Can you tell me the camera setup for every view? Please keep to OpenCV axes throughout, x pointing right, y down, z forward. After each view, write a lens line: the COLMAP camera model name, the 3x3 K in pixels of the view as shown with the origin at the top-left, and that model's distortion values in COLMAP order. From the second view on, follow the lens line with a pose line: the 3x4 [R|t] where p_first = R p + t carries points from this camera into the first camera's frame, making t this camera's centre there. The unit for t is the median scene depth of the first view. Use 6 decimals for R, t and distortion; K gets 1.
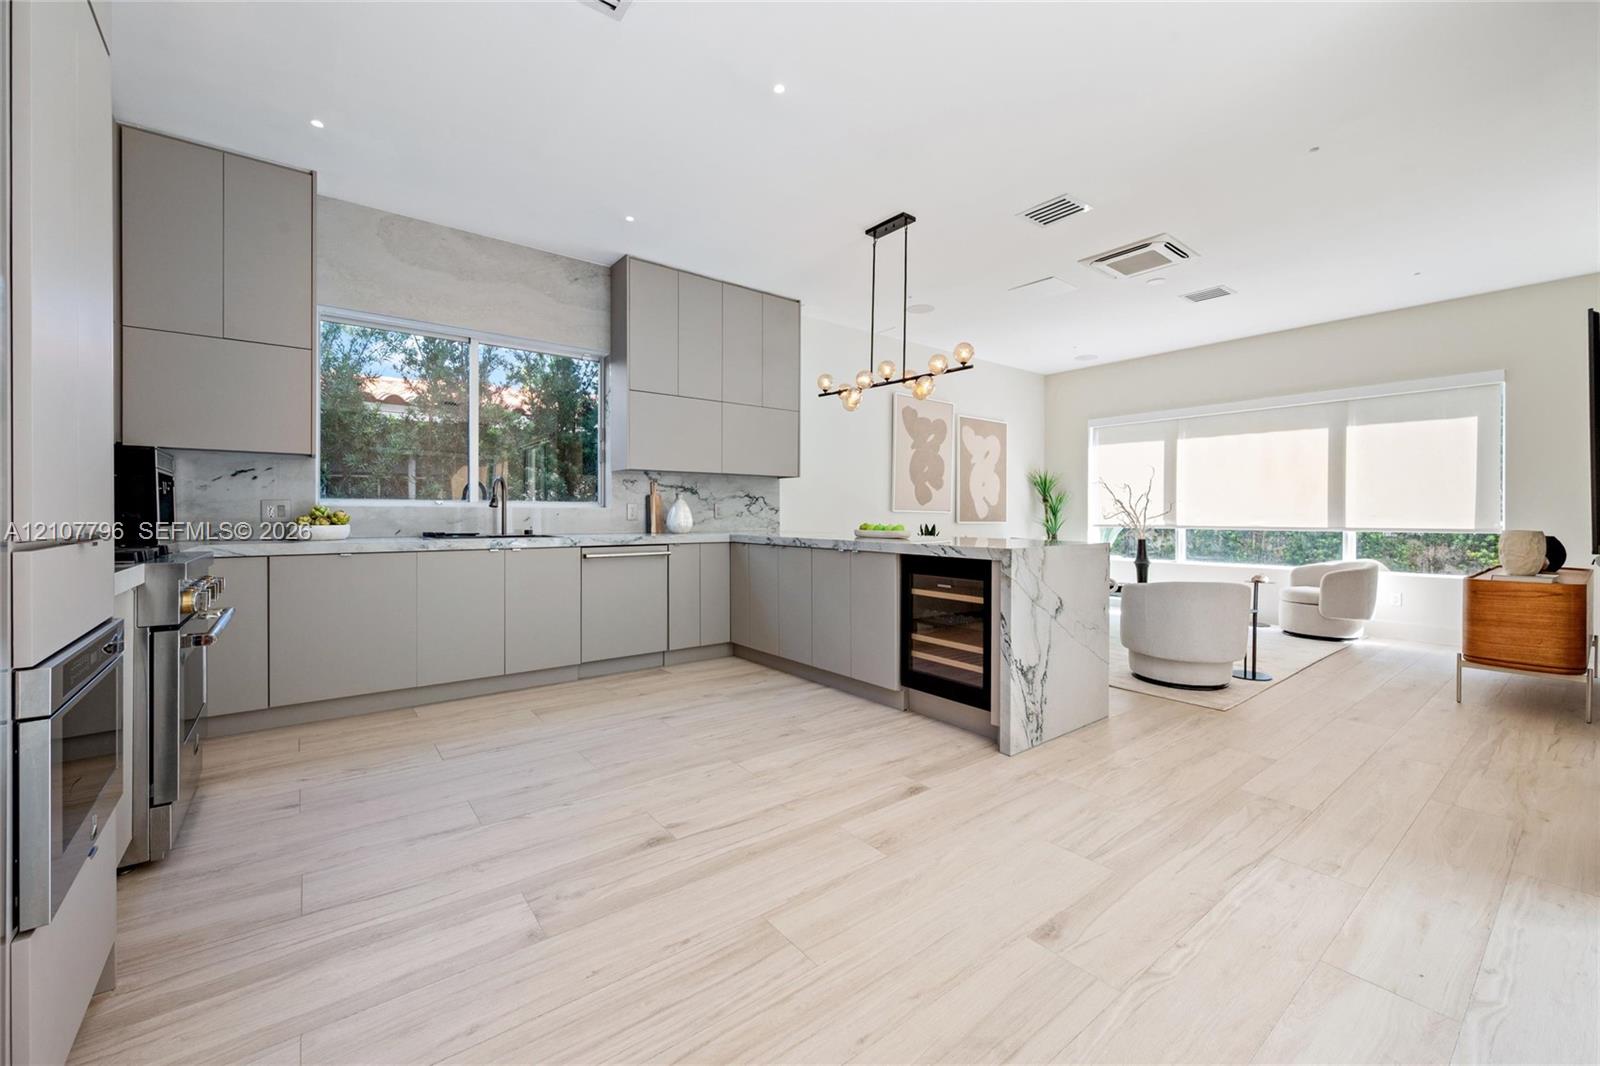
lens RADIAL K [[646.5, 0, 796.4], [0, 646.5, 521.9], [0, 0, 1]] dist [0.000602, 0.000144]
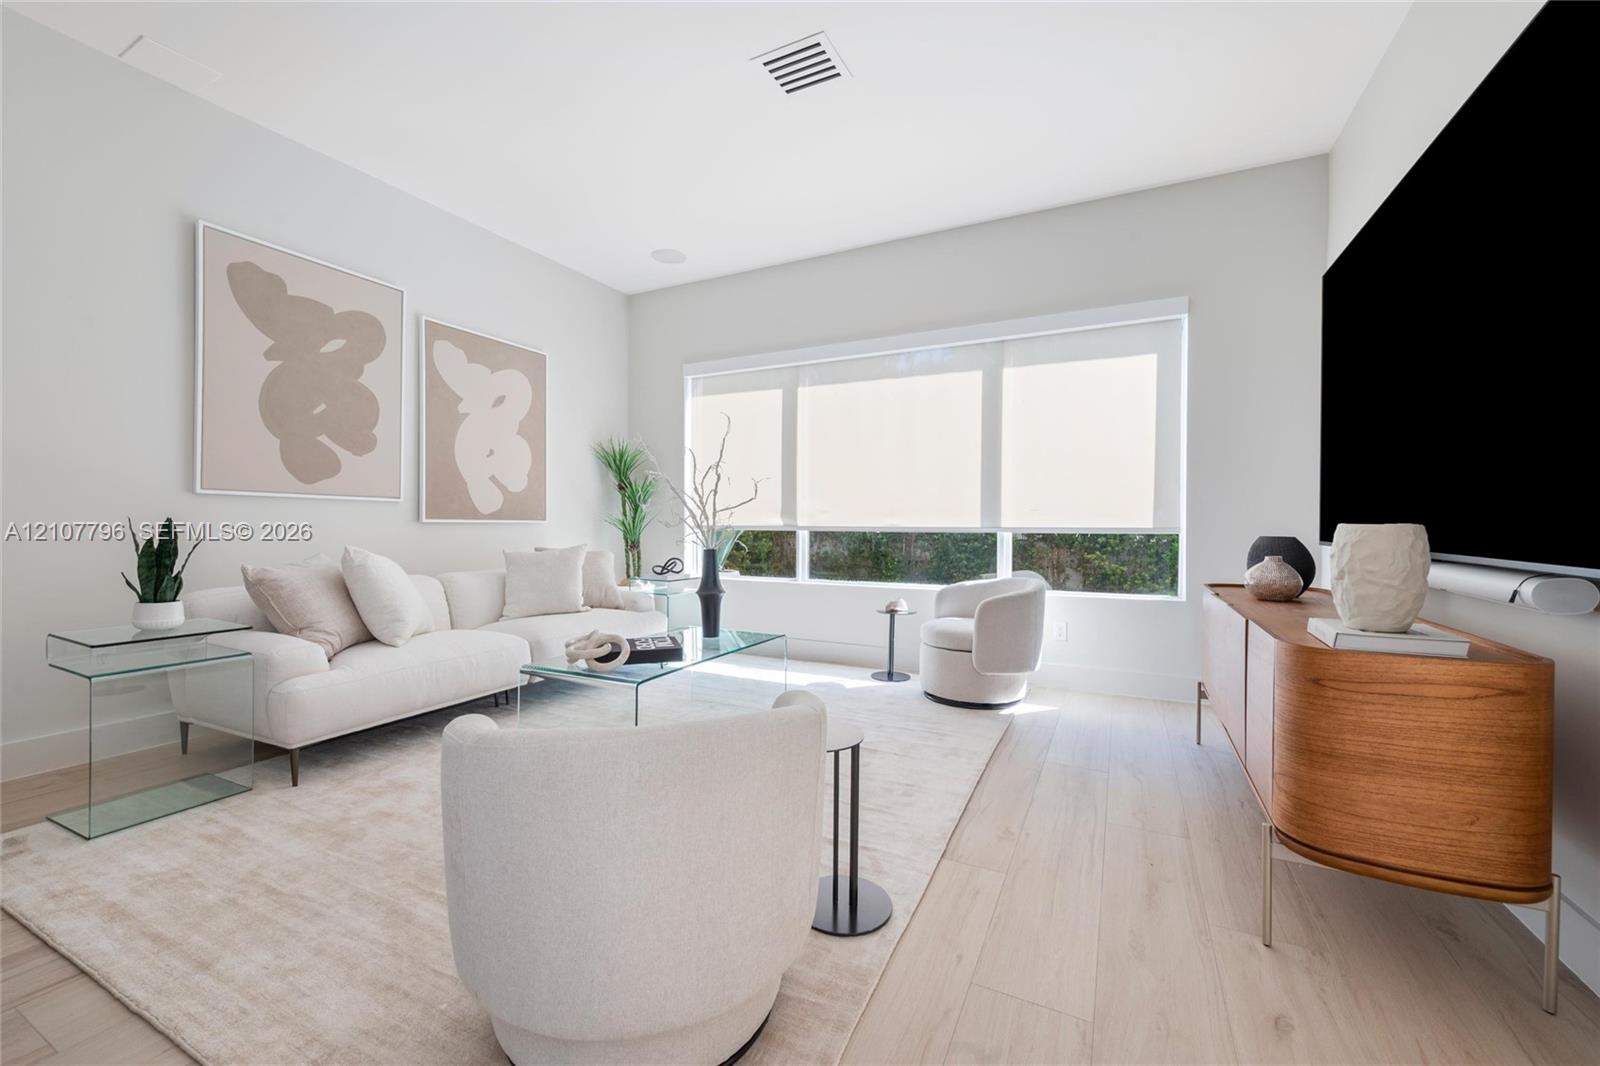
lens RADIAL K [[639.9, 0, 800.0], [0, 639.9, 533.0], [0, 0, 1]] dist [-0.001385, -0.000091]
pose [[0.905007, -0.005237, 0.425365, 0.324607], [0.002560, 0.999973, 0.006864, 0.008999], [-0.425389, -0.005123, 0.904996, 0.419565]]
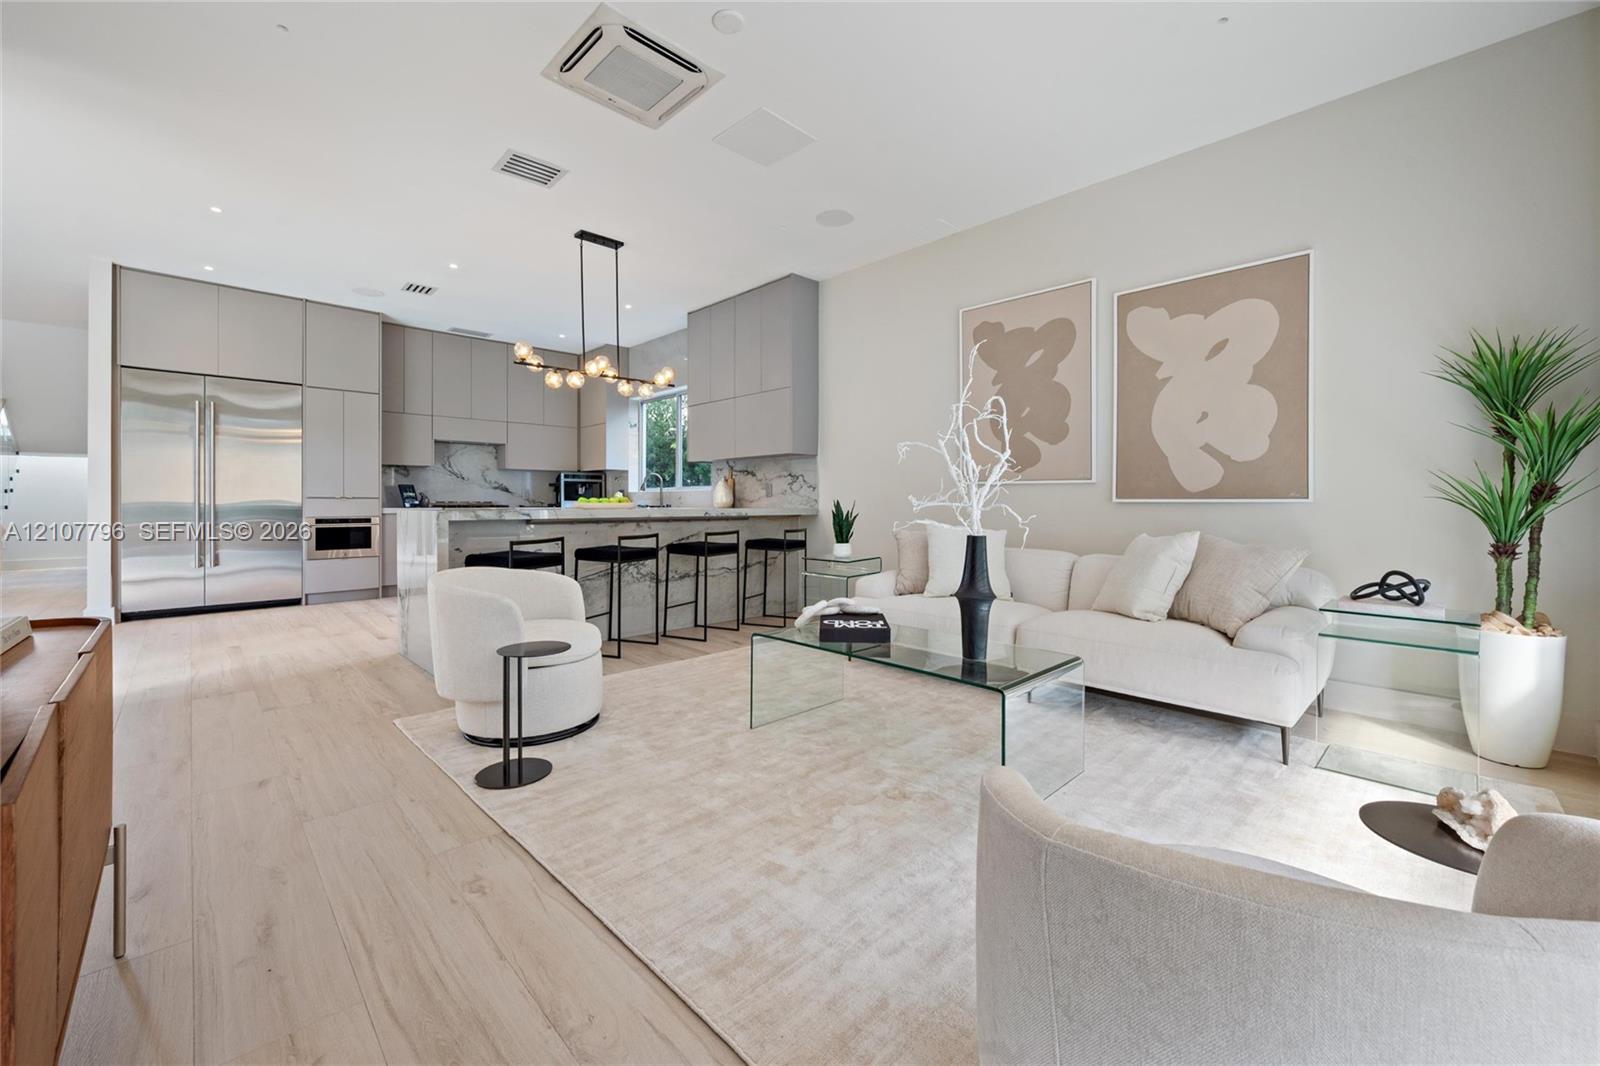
lens RADIAL K [[632.8, 0, 799.8], [0, 632.8, 508.2], [0, 0, 1]] dist [-0.000762, -0.000105]
pose [[0.103058, 0.004076, -0.994667, 0.775126], [-0.009570, 0.999949, 0.003106, 0.008993], [0.994629, 0.009199, 0.103092, 0.735723]]
